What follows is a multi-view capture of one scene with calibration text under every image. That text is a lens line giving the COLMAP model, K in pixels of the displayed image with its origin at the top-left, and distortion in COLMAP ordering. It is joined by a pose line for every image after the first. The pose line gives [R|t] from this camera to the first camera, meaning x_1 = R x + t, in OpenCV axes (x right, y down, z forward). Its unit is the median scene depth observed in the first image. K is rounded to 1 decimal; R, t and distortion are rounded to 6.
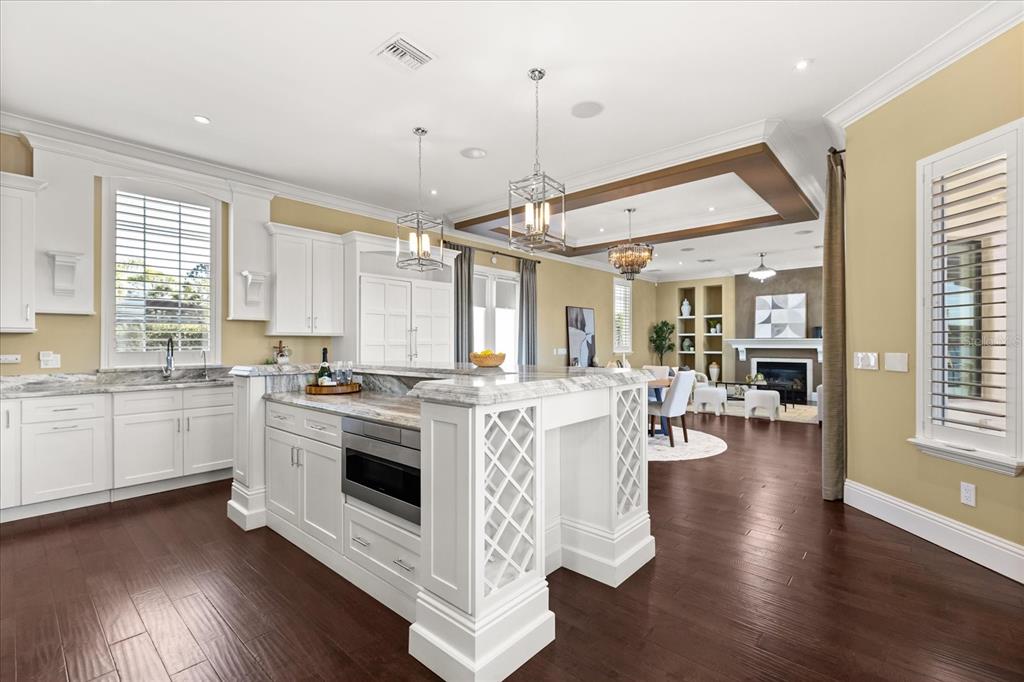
lens RADIAL K [[456.8, 0, 510.0], [0, 456.8, 341.9], [0, 0, 1]] dist [0.002537, 0.000284]
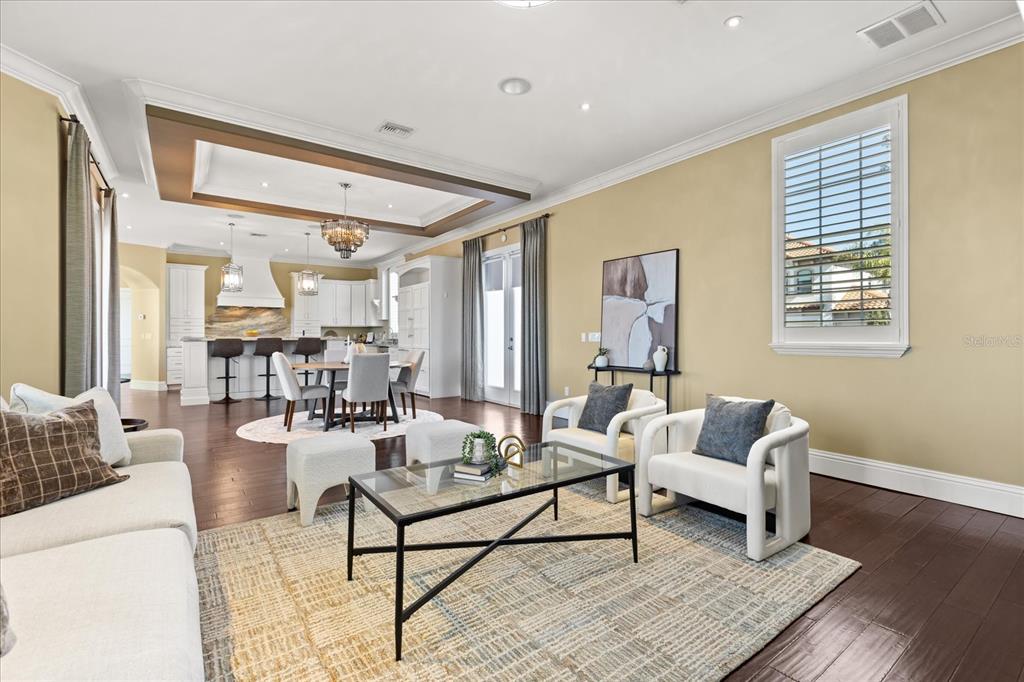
lens RADIAL K [[456.8, 0, 509.8], [0, 456.8, 336.2], [0, 0, 1]] dist [0.002537, 0.000284]
pose [[-0.214602, 0.007326, -0.976674, 0.672855], [0.008238, 0.999950, 0.005691, 0.013631], [0.976667, -0.006824, -0.214652, 0.924379]]
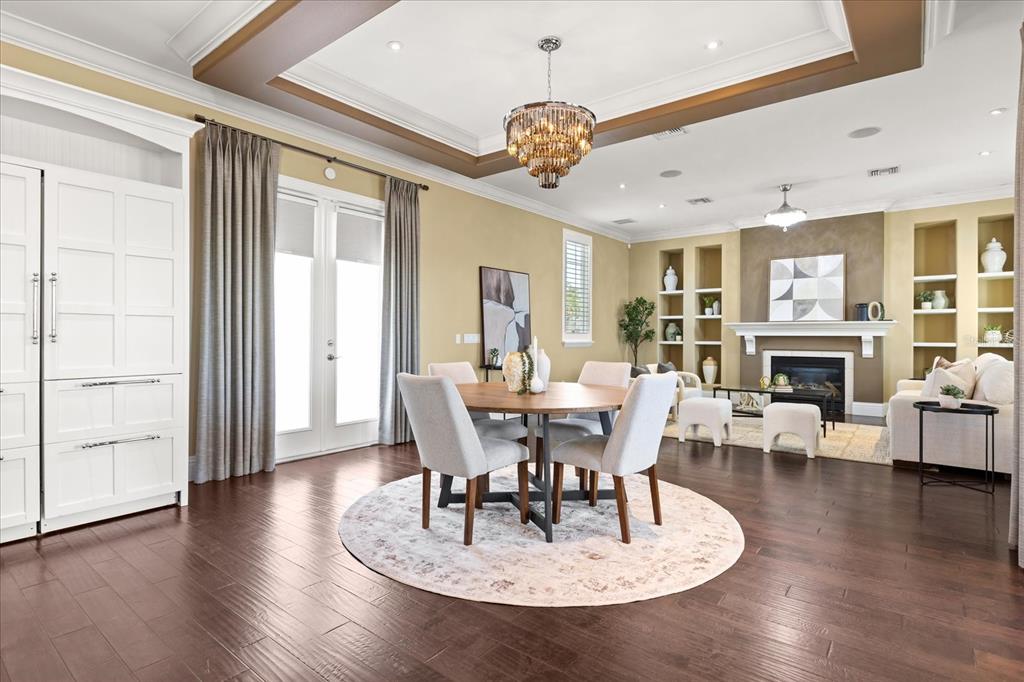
lens RADIAL K [[511.2, 0, 511.9], [0, 511.2, 336.7], [0, 0, 1]] dist [-0.002070, 0.000186]
pose [[0.998409, 0.004093, 0.056231, 0.117793], [-0.004291, 0.999985, 0.003411, 0.014129], [-0.056217, -0.003647, 0.998412, 0.277215]]
